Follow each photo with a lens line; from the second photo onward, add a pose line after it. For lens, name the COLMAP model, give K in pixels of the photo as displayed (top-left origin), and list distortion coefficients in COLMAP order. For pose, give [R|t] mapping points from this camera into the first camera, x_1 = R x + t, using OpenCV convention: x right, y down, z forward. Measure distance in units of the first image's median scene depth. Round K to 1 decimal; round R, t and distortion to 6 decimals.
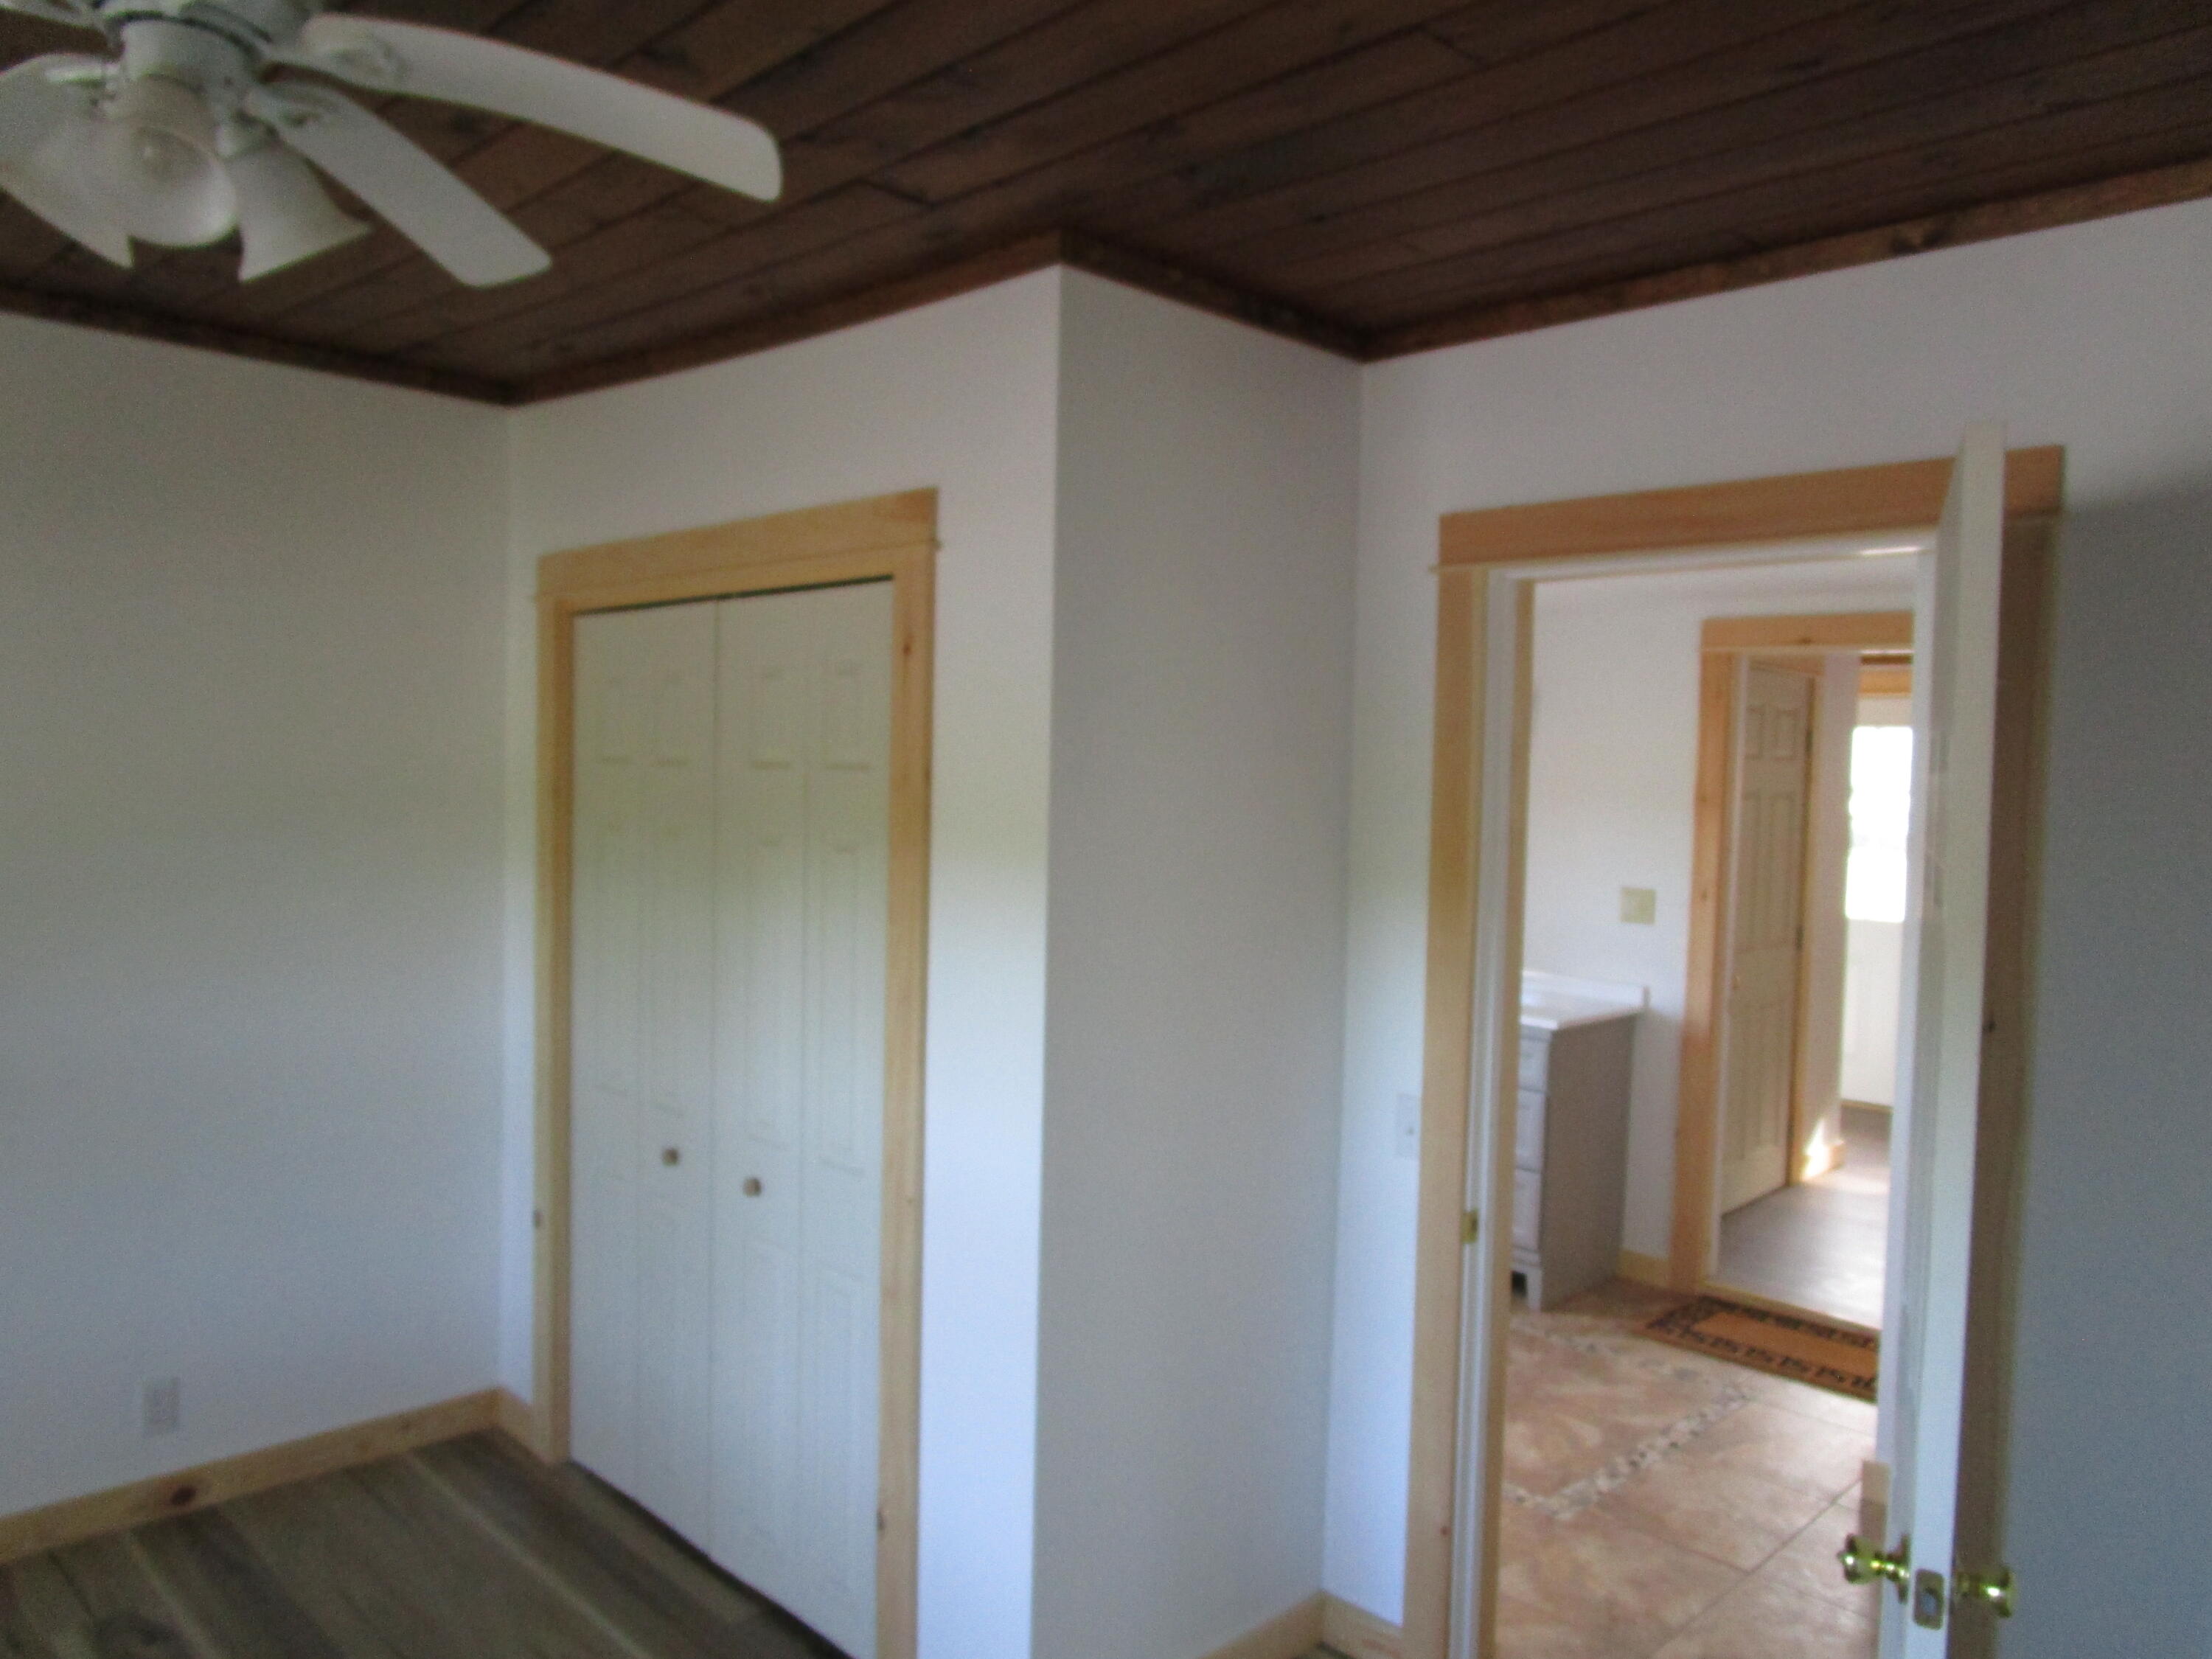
lens RADIAL K [[1580.2, 0, 1111.1], [0, 1580.2, 832.5], [0, 0, 1]] dist [-0.022289, 0.009959]
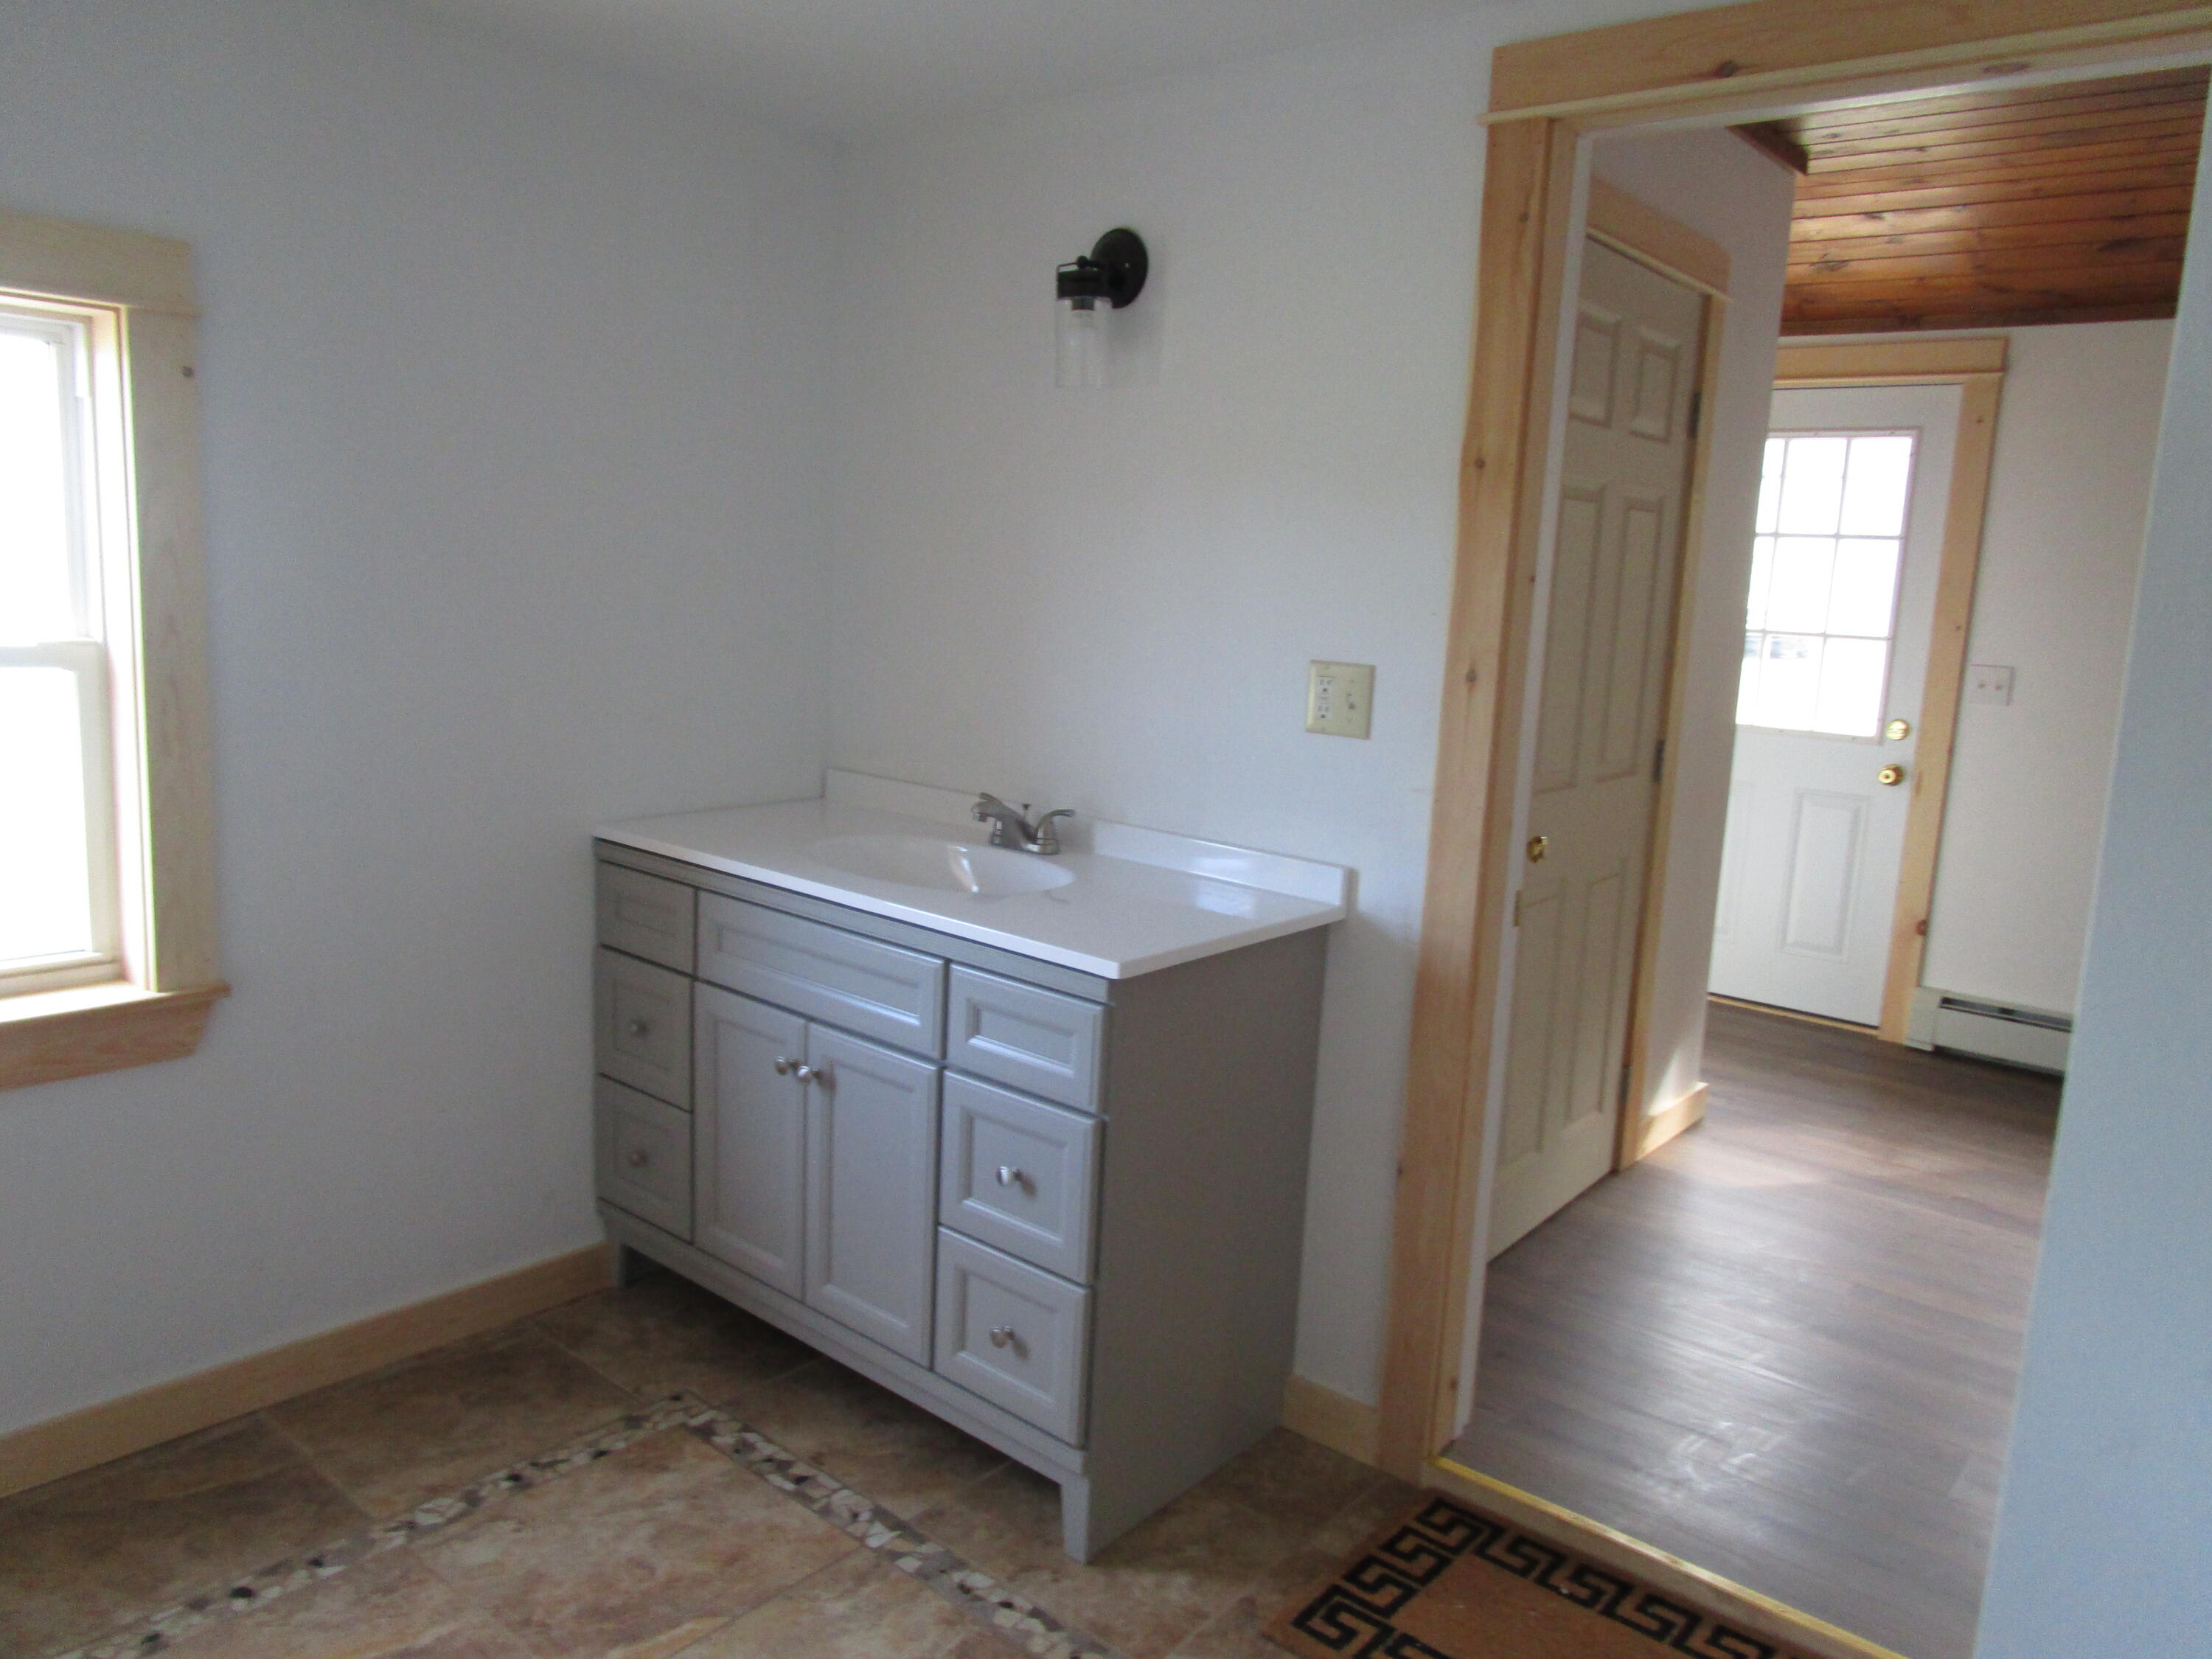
lens RADIAL K [[1580.2, 0, 1105.7], [0, 1580.2, 836.7], [0, 0, 1]] dist [-0.022289, 0.009959]
pose [[0.996498, 0.002730, 0.083571, 0.223313], [-0.013438, 0.991704, 0.127835, 0.027566], [-0.082529, -0.128510, 0.988268, 0.528093]]
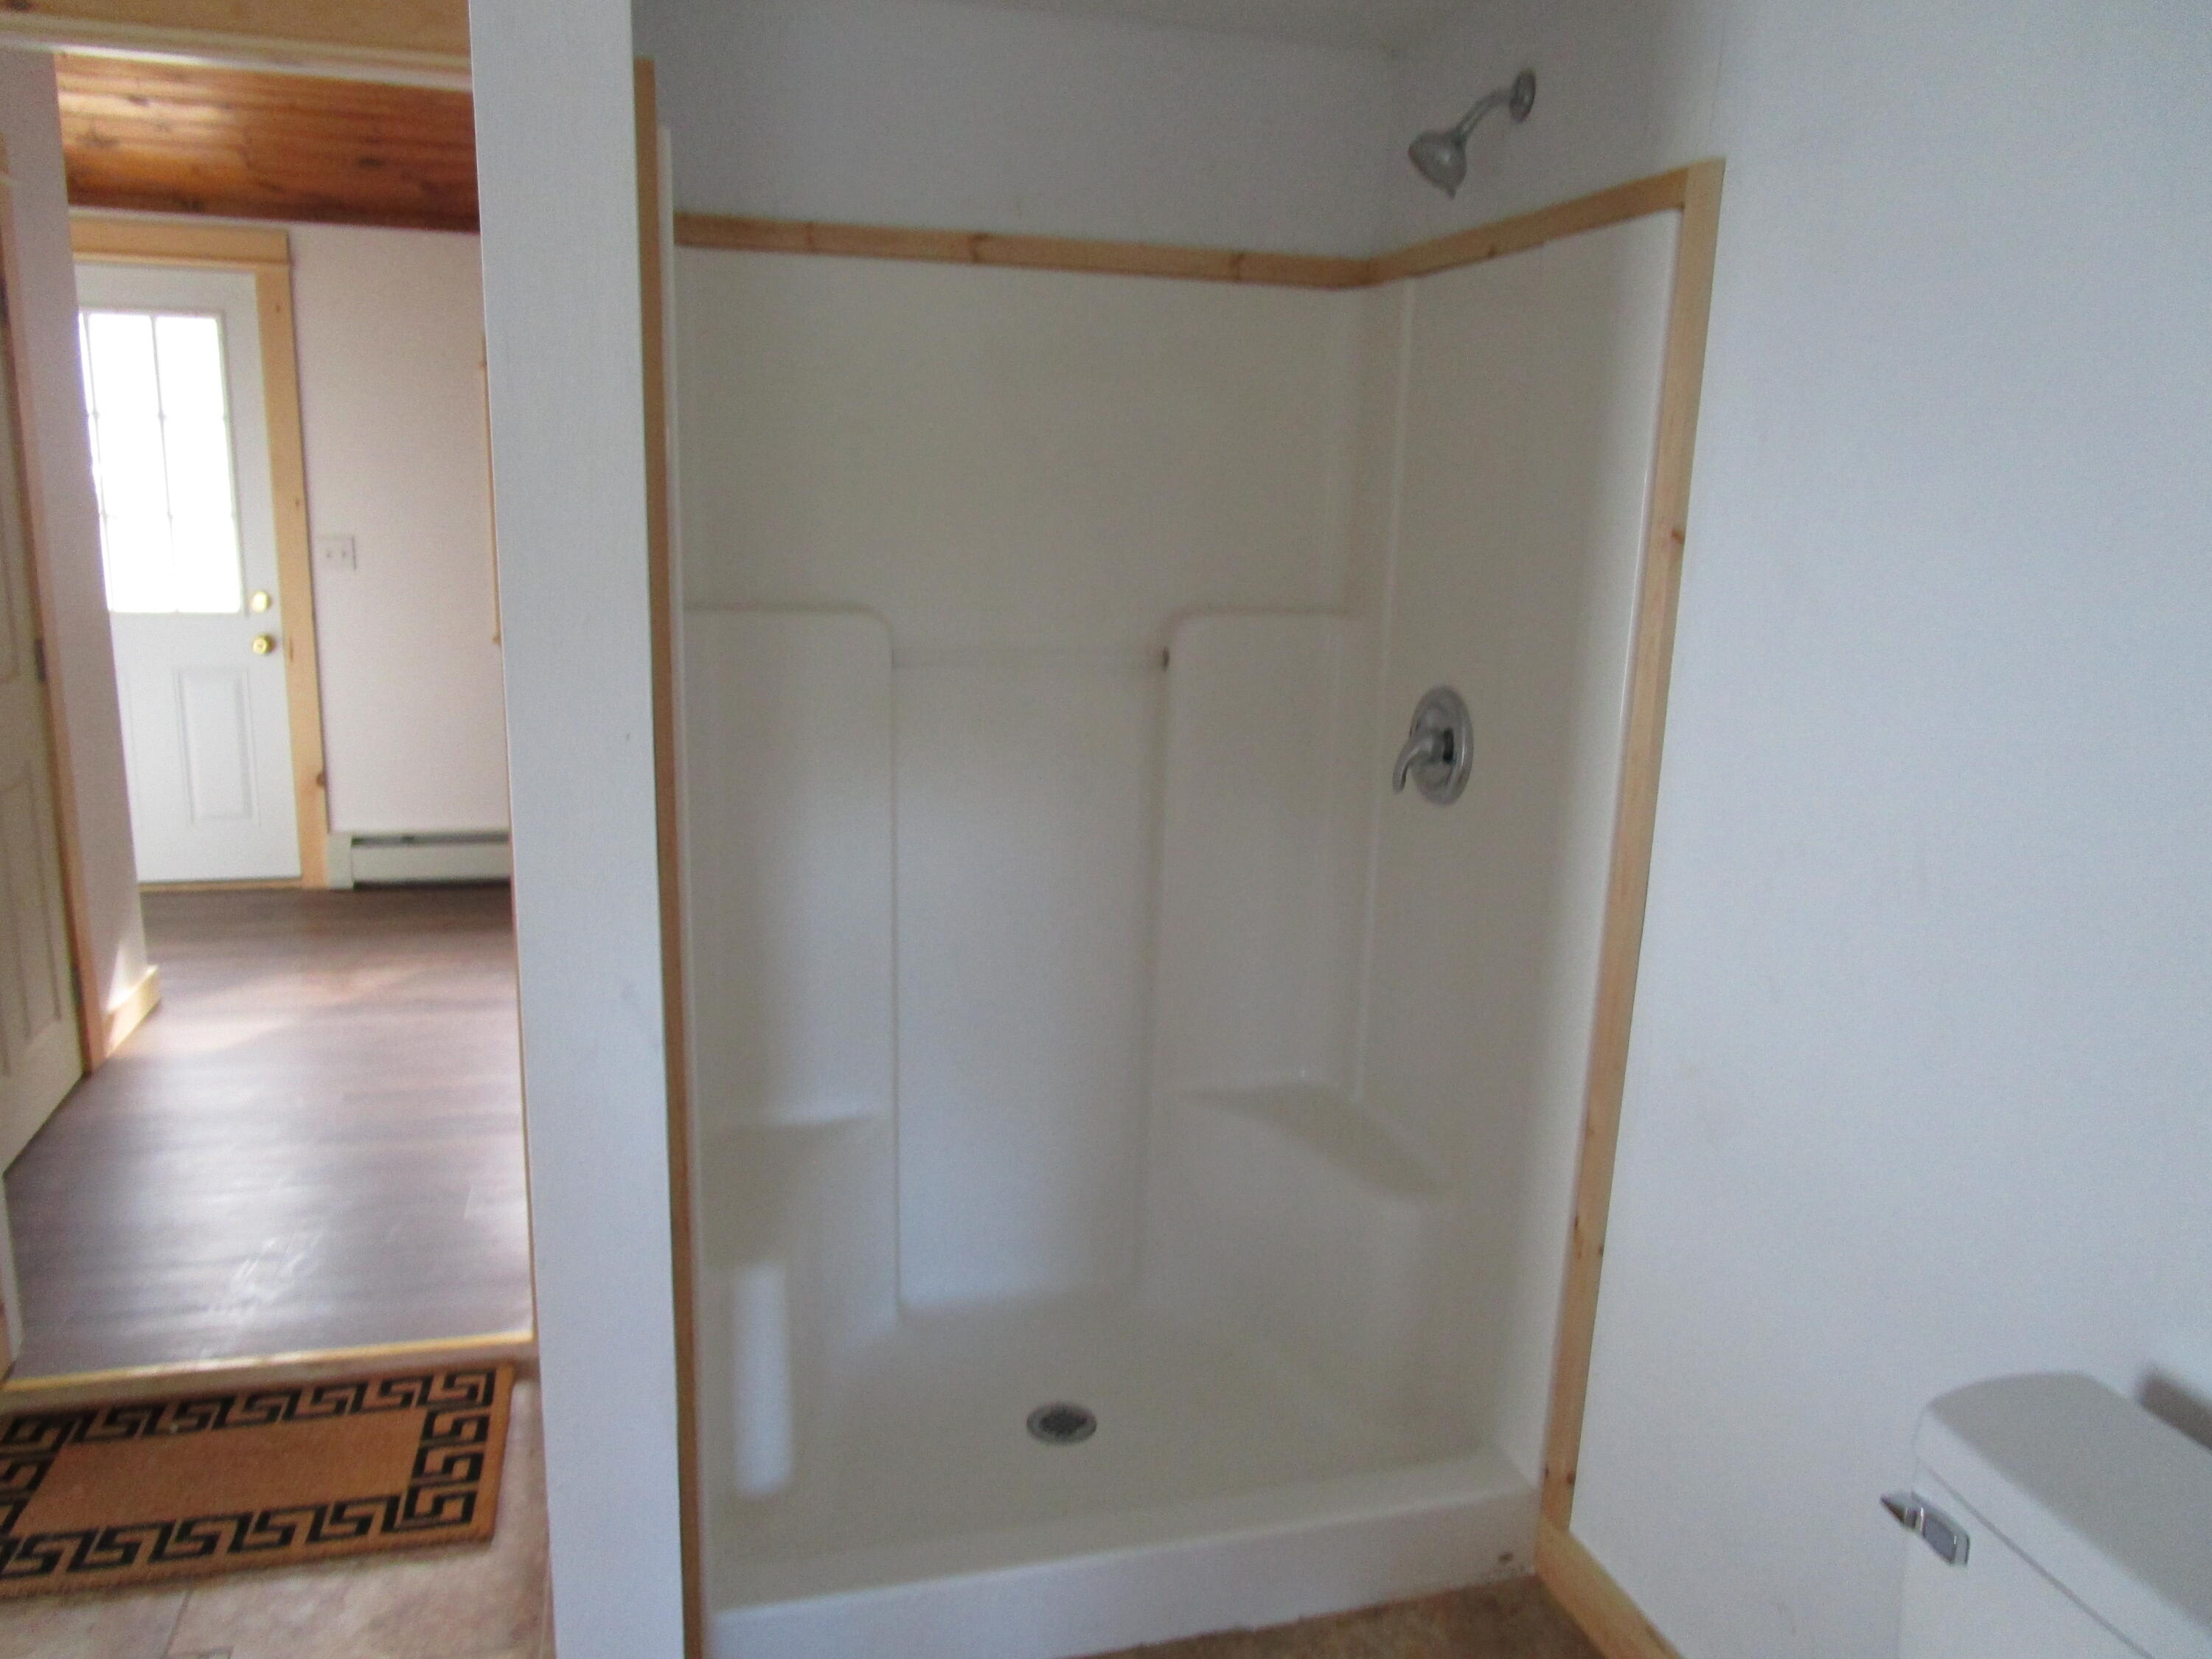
lens RADIAL K [[1580.2, 0, 1109.6], [0, 1580.2, 835.1], [0, 0, 1]] dist [-0.022289, 0.009959]
pose [[0.488398, -0.201357, 0.849072, 0.157437], [0.017627, 0.975091, 0.221103, 0.011519], [-0.872443, -0.093020, 0.479781, 0.459756]]
